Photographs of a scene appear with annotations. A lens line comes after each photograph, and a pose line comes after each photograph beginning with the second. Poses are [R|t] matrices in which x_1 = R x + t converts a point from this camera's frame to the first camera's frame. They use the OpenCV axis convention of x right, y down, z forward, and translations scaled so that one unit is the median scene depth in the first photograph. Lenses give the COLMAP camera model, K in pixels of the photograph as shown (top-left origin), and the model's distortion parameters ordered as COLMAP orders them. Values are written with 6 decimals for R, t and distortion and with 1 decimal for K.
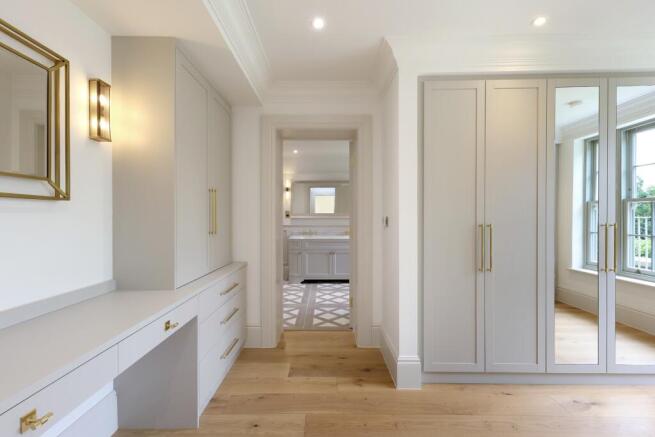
lens RADIAL K [[307.4, 0, 327.2], [0, 307.4, 216.0], [0, 0, 1]] dist [0.012697, 0.000189]
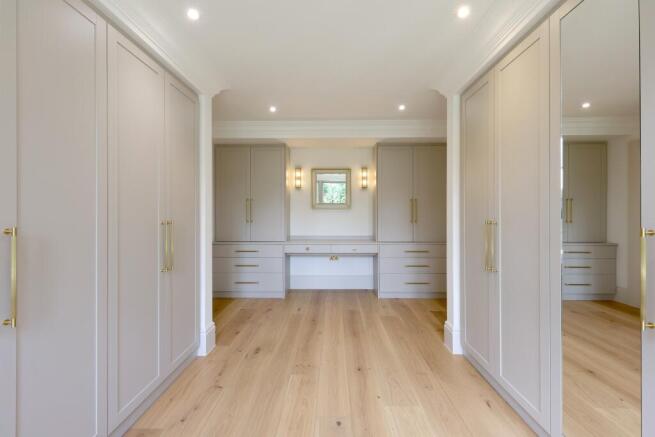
lens RADIAL K [[286.3, 0, 327.5], [0, 286.3, 218.5], [0, 0, 1]] dist [0.001214, 0.000170]
pose [[-0.052671, 0.010347, -0.998558, 1.088298], [0.001464, 0.999946, 0.010284, 0.009042], [0.998611, -0.000920, -0.052683, 0.423187]]
